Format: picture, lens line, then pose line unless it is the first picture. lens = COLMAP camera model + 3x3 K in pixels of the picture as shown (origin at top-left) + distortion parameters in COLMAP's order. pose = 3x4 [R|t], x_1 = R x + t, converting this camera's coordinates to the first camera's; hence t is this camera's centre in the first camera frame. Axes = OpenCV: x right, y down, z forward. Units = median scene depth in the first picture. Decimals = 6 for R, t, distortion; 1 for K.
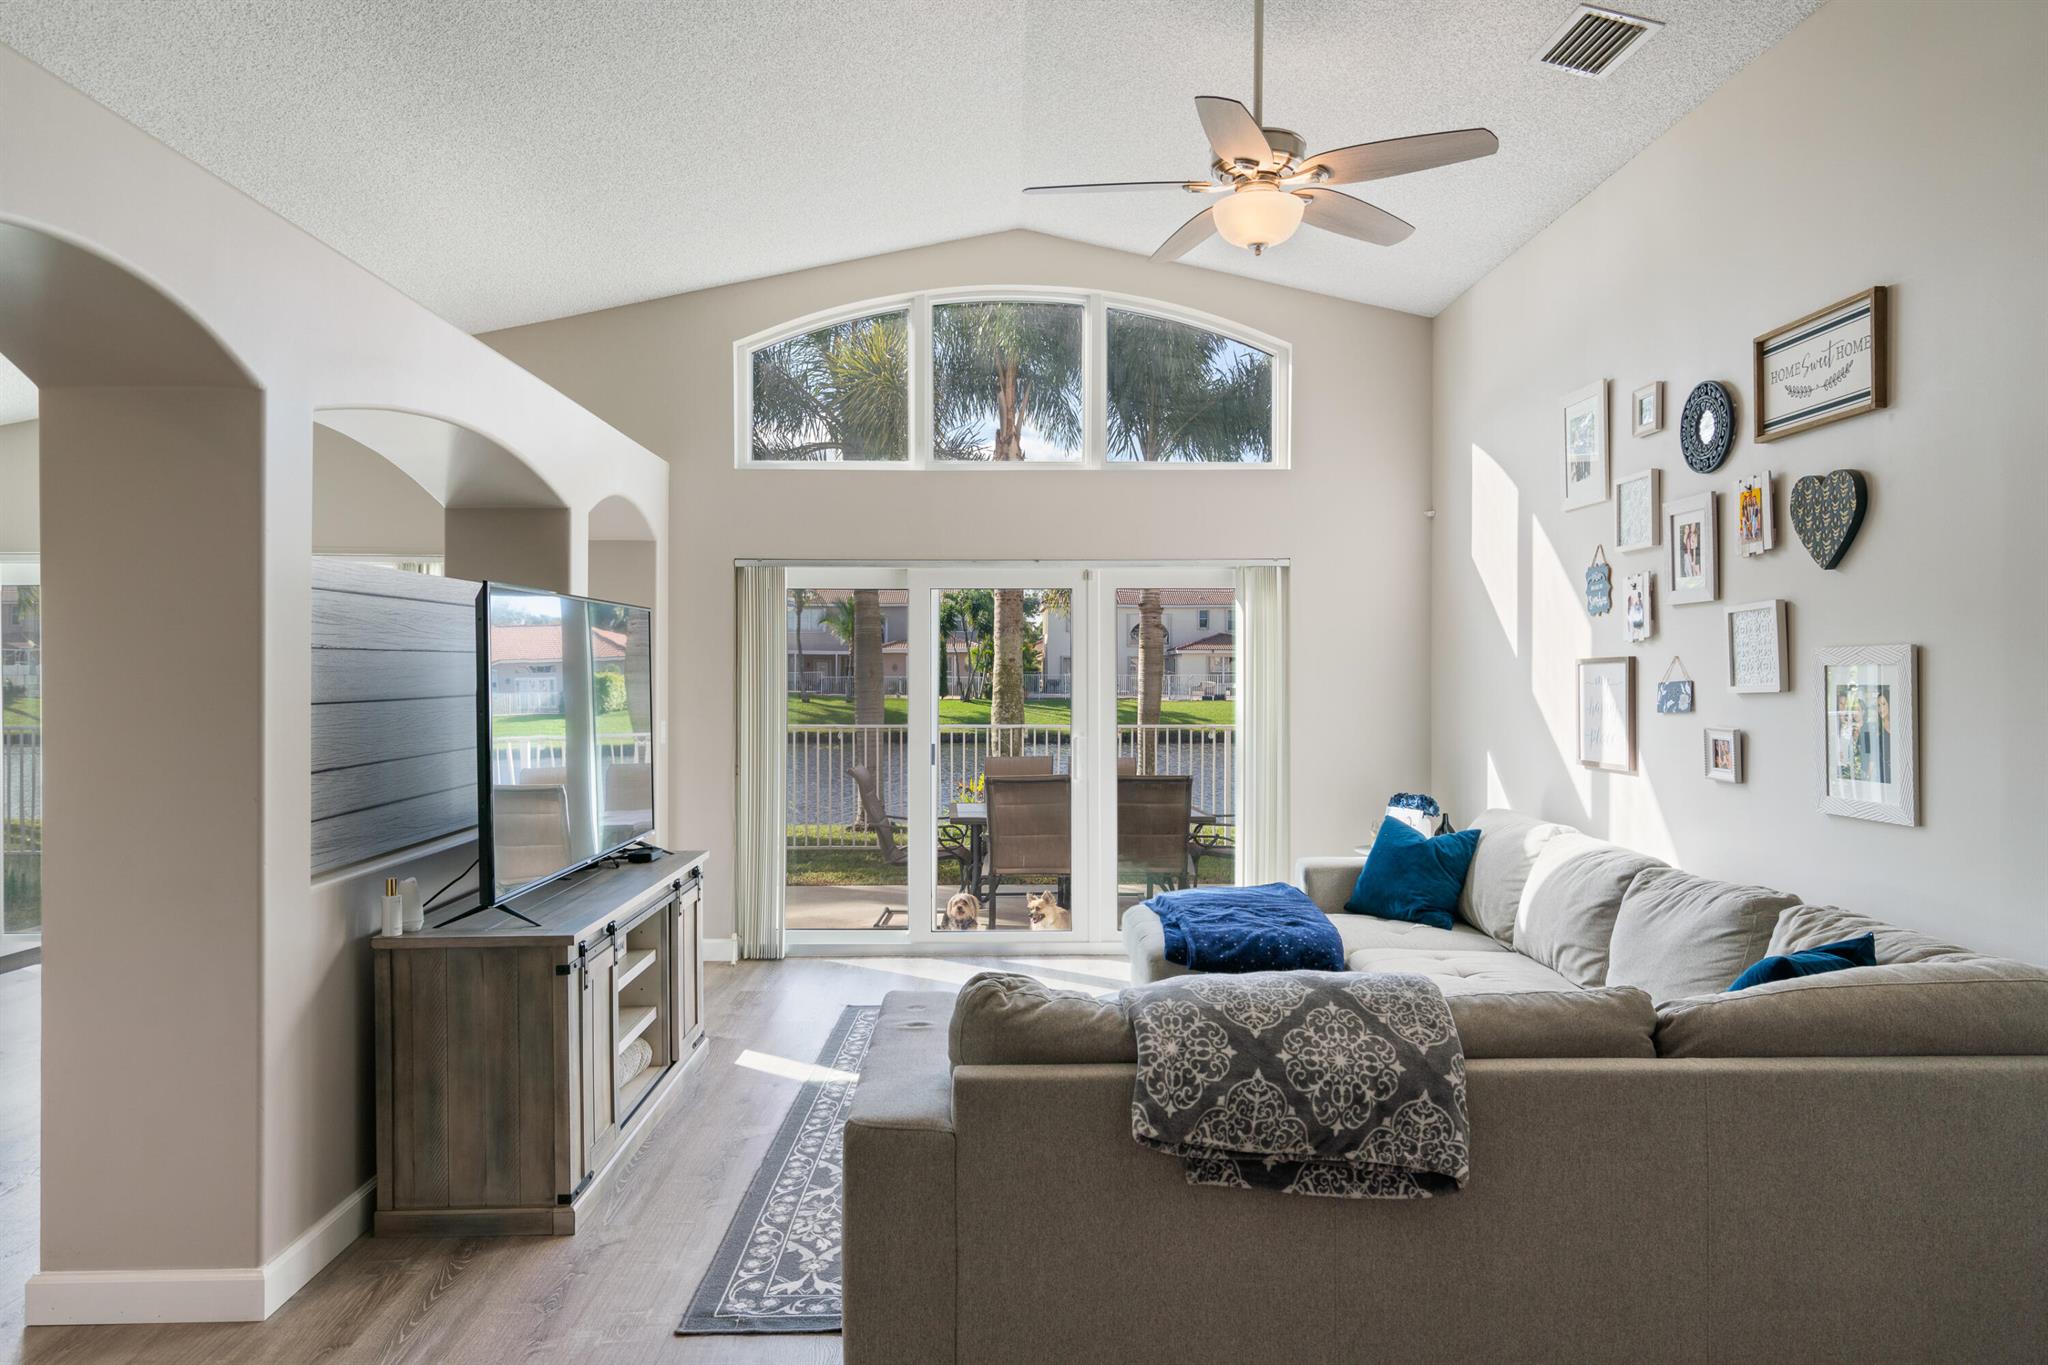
lens RADIAL K [[1312.5, 0, 1013.8], [0, 1312.5, 681.2], [0, 0, 1]] dist [0.008629, 0.000900]
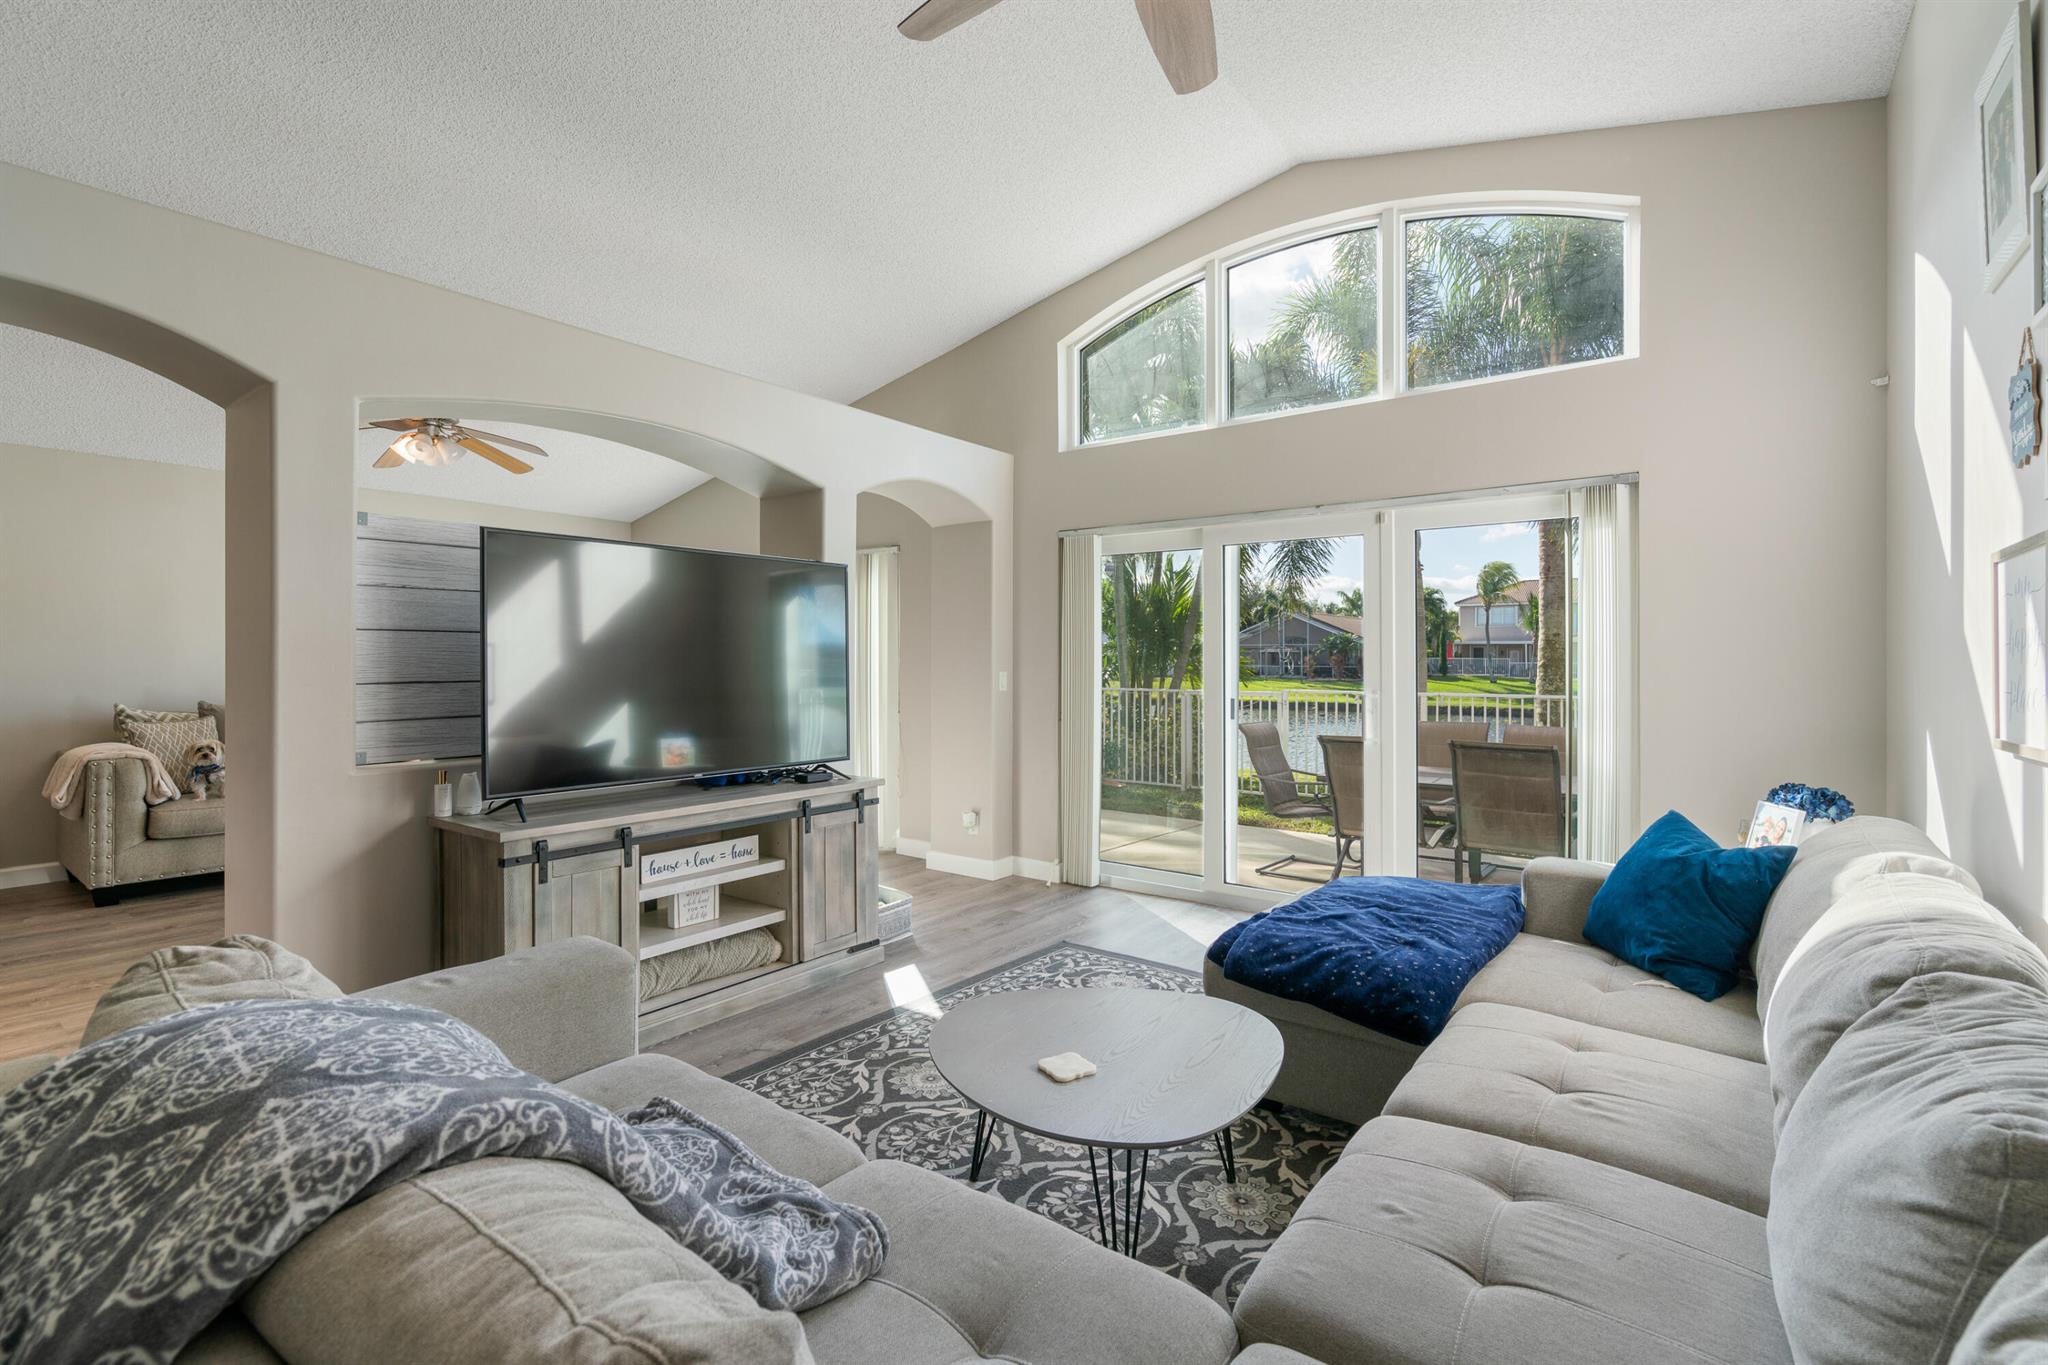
lens RADIAL K [[931.9, 0, 1013.6], [0, 931.9, 663.1], [0, 0, 1]] dist [-0.002233, 0.001943]
pose [[0.783615, 0.003591, -0.621237, 0.426551], [-0.006342, 0.999977, -0.002220, 0.038137], [0.621215, 0.005679, 0.783620, 0.544527]]
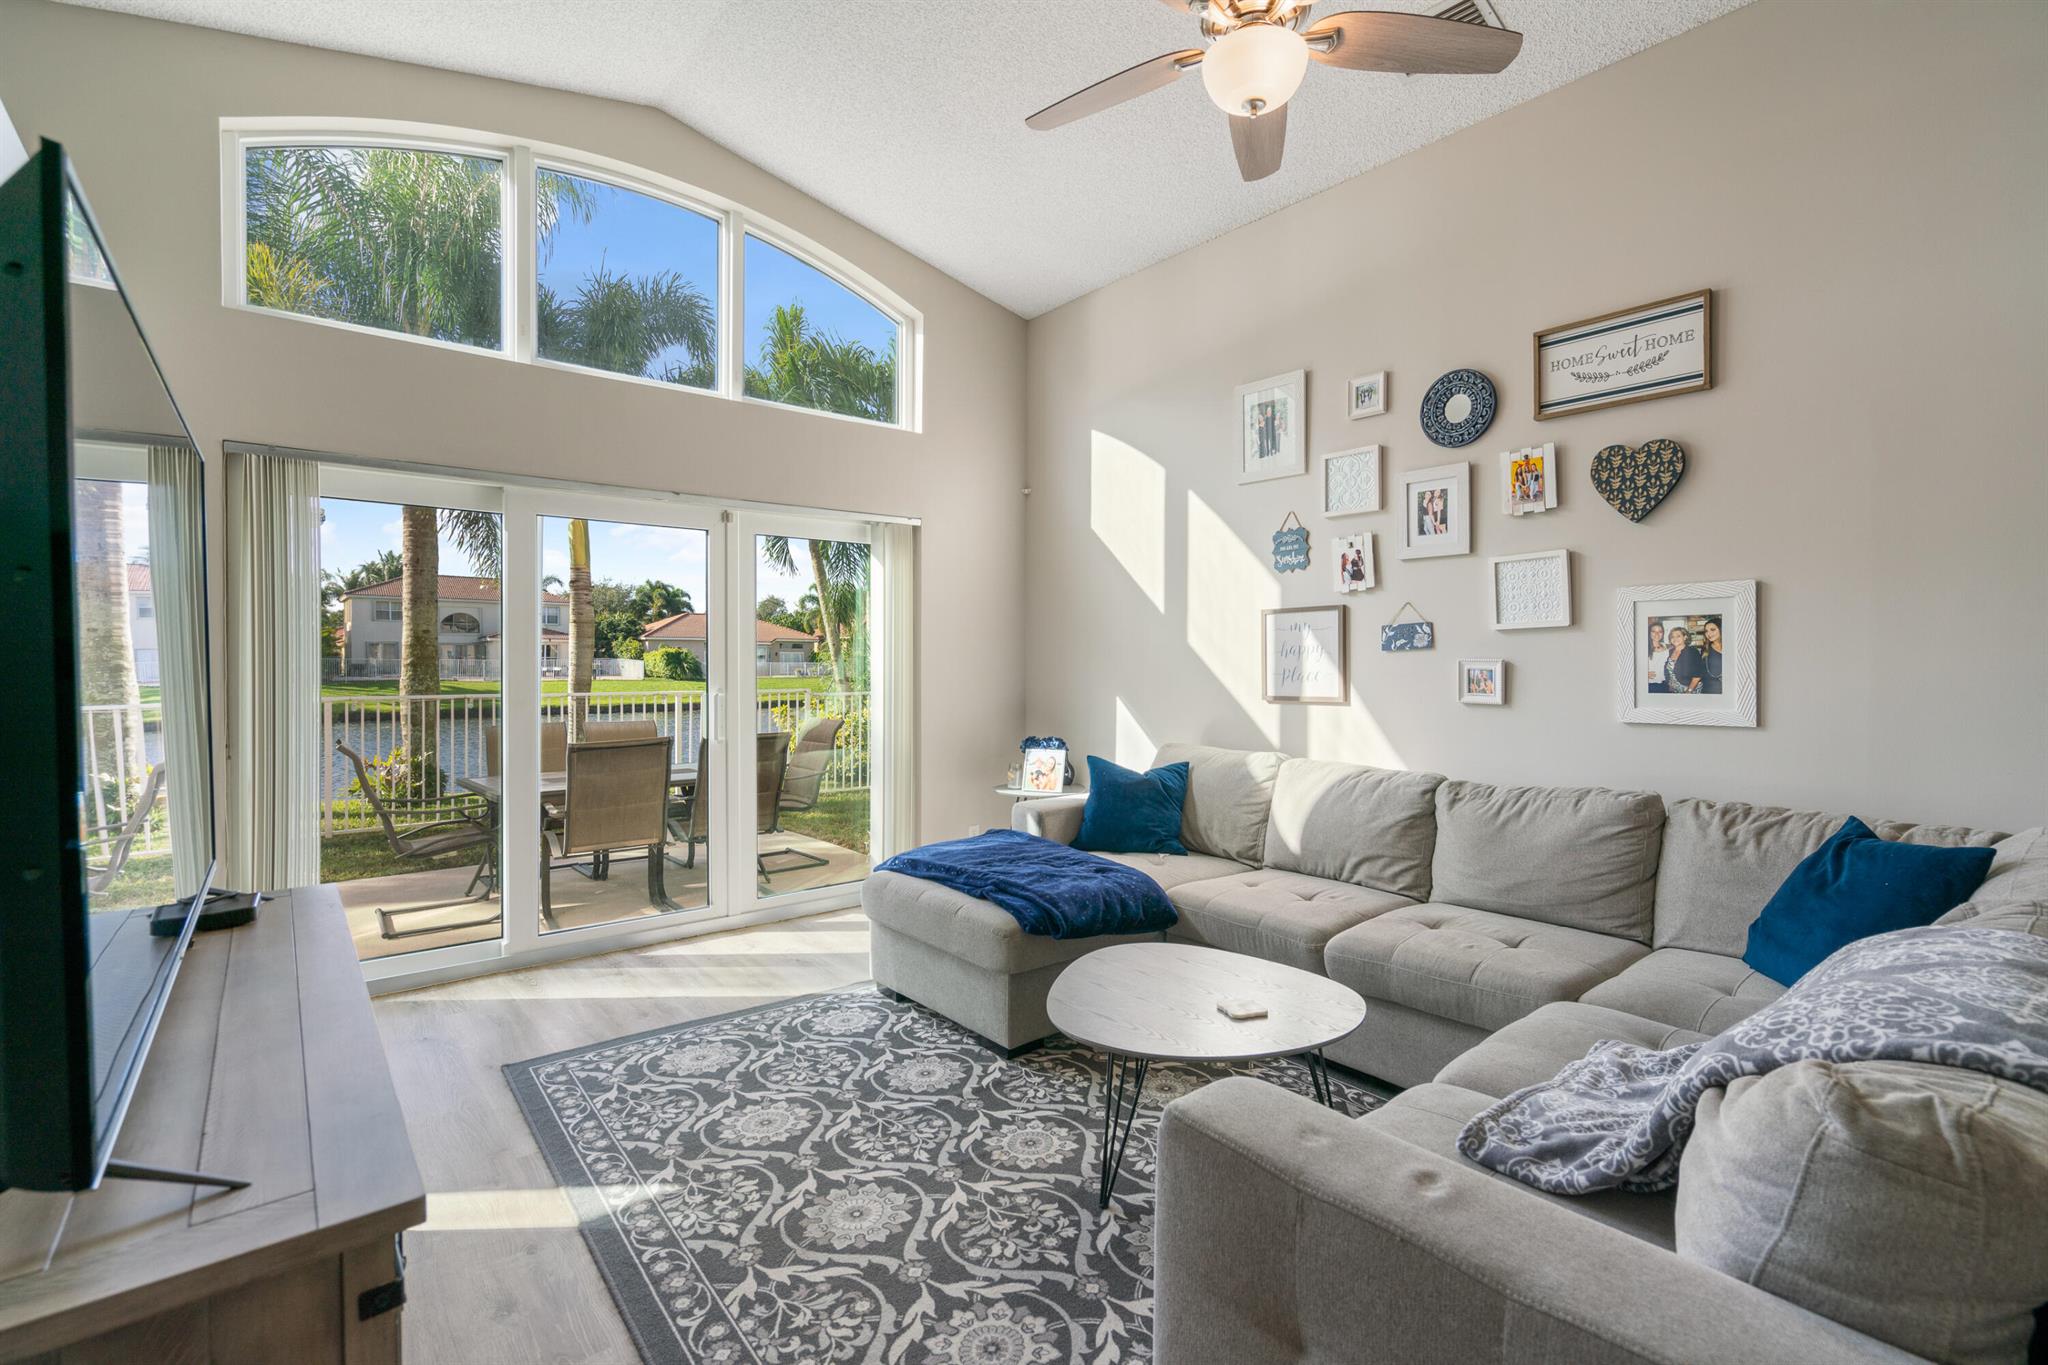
lens RADIAL K [[931.9, 0, 1035.7], [0, 931.9, 674.7], [0, 0, 1]] dist [-0.002233, 0.001943]
pose [[0.778548, -0.008223, 0.627531, -0.305450], [0.002913, 0.999951, 0.009490, 0.039563], [-0.627578, -0.005561, 0.778534, 0.584153]]
